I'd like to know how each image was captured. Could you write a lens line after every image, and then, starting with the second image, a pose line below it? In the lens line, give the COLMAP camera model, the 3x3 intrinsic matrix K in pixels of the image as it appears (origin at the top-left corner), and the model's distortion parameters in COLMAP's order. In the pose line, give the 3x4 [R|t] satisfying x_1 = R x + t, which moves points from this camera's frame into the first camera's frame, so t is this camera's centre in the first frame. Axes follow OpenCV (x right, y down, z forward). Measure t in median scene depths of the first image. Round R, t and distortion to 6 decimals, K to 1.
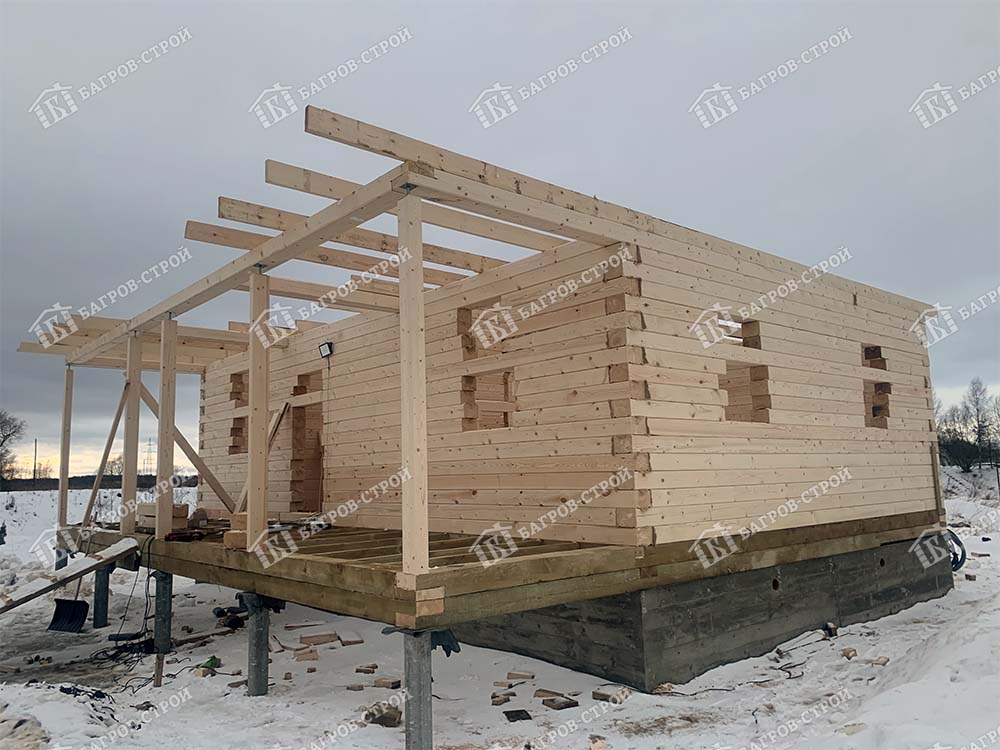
lens RADIAL K [[760.4, 0, 495.2], [0, 760.4, 372.3], [0, 0, 1]] dist [0.059160, -0.083148]
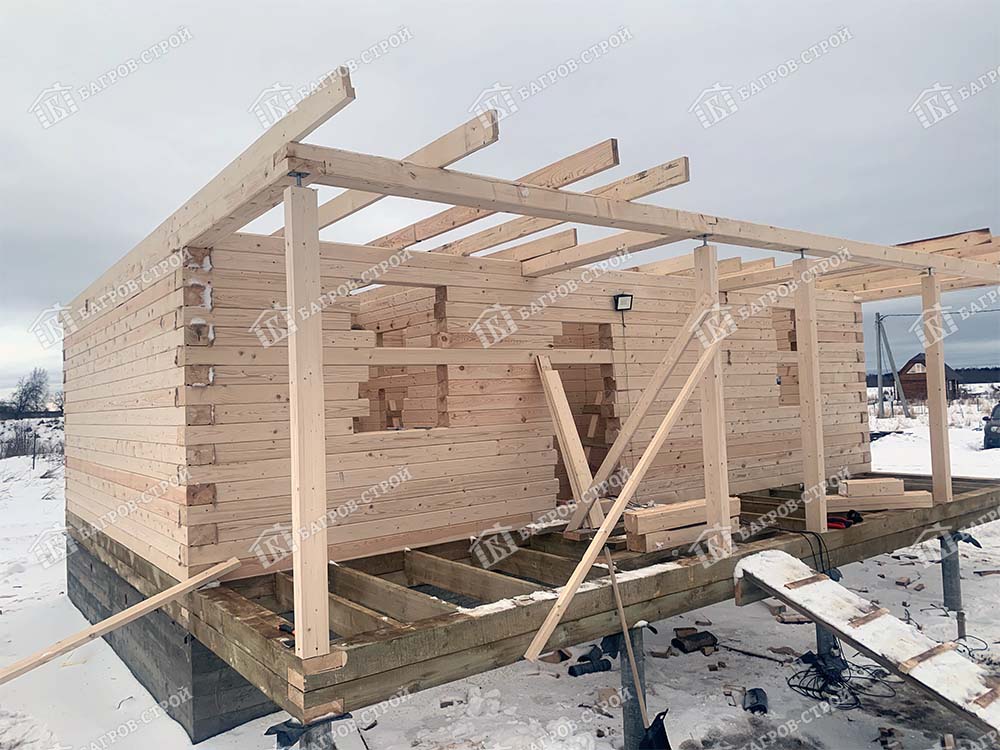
lens RADIAL K [[761.6, 0, 488.3], [0, 761.6, 375.3], [0, 0, 1]] dist [0.004861, 0.006121]
pose [[0.082537, 0.057362, 0.994936, -1.631120], [-0.094594, 0.994286, -0.049477, 0.162389], [-0.992089, -0.090031, 0.087491, 1.661124]]
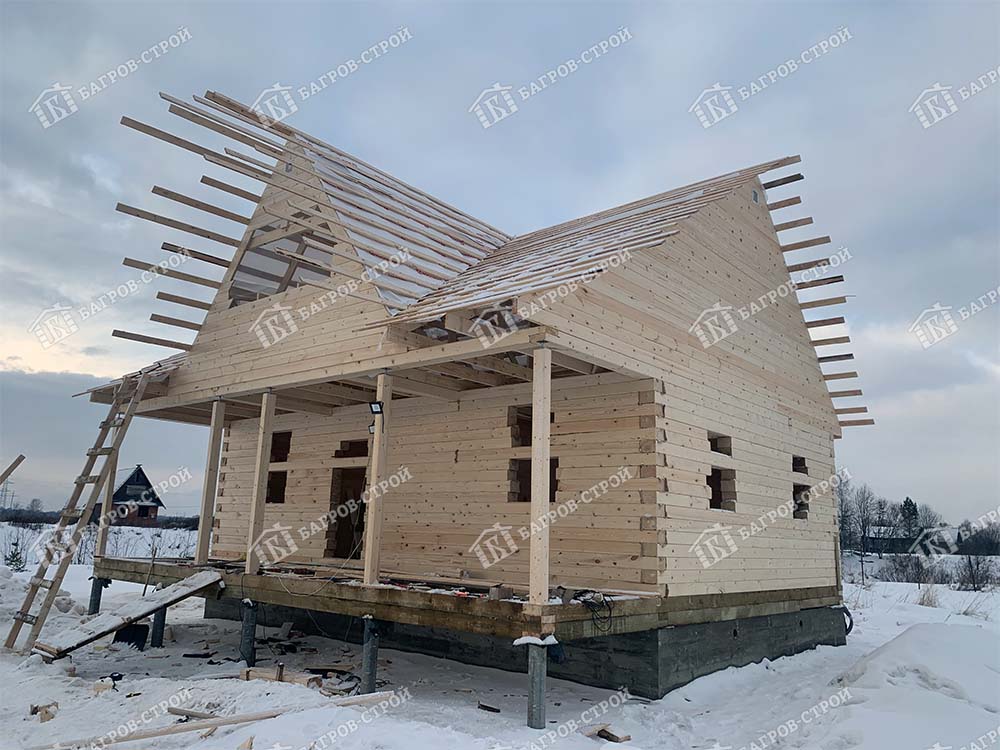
lens RADIAL K [[760.5, 0, 489.1], [0, 760.5, 376.2], [0, 0, 1]] dist [0.070858, -0.123496]
pose [[0.987968, 0.089925, 0.125828, -0.311571], [-0.080674, 0.993778, -0.076789, -0.041009], [-0.131951, 0.065714, 0.989076, -0.357001]]
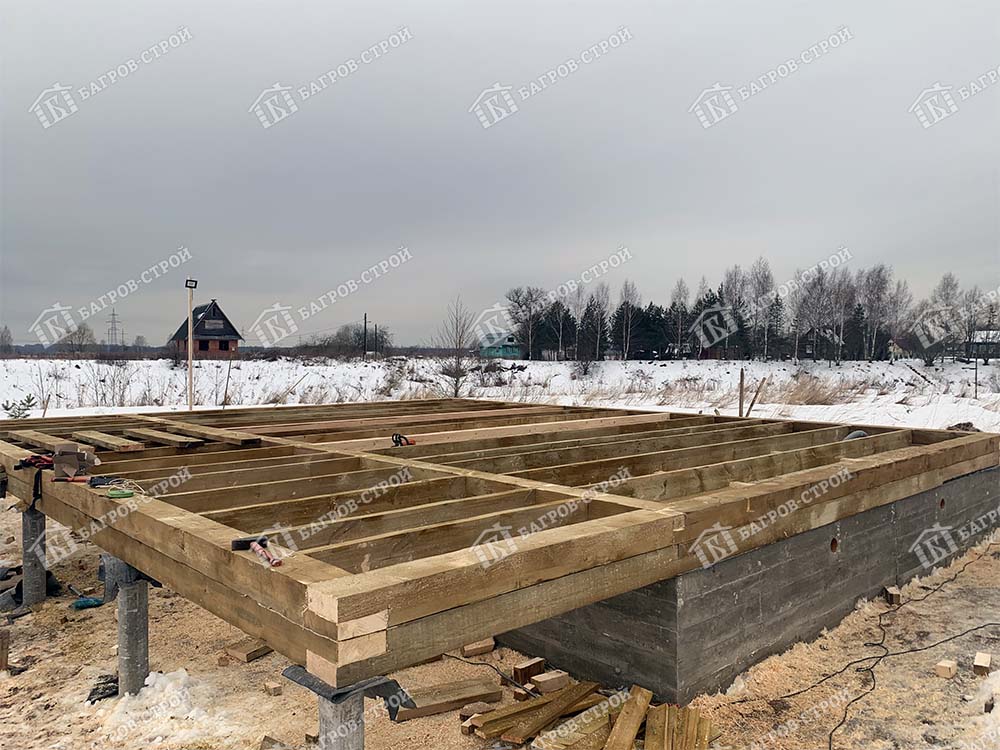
lens RADIAL K [[760.4, 0, 495.2], [0, 760.4, 372.3], [0, 0, 1]] dist [0.059160, -0.083148]
pose [[0.998849, 0.026322, 0.040093, -0.008059], [-0.032216, 0.987503, 0.154275, -0.000626], [-0.035531, -0.155389, 0.987214, 0.317753]]
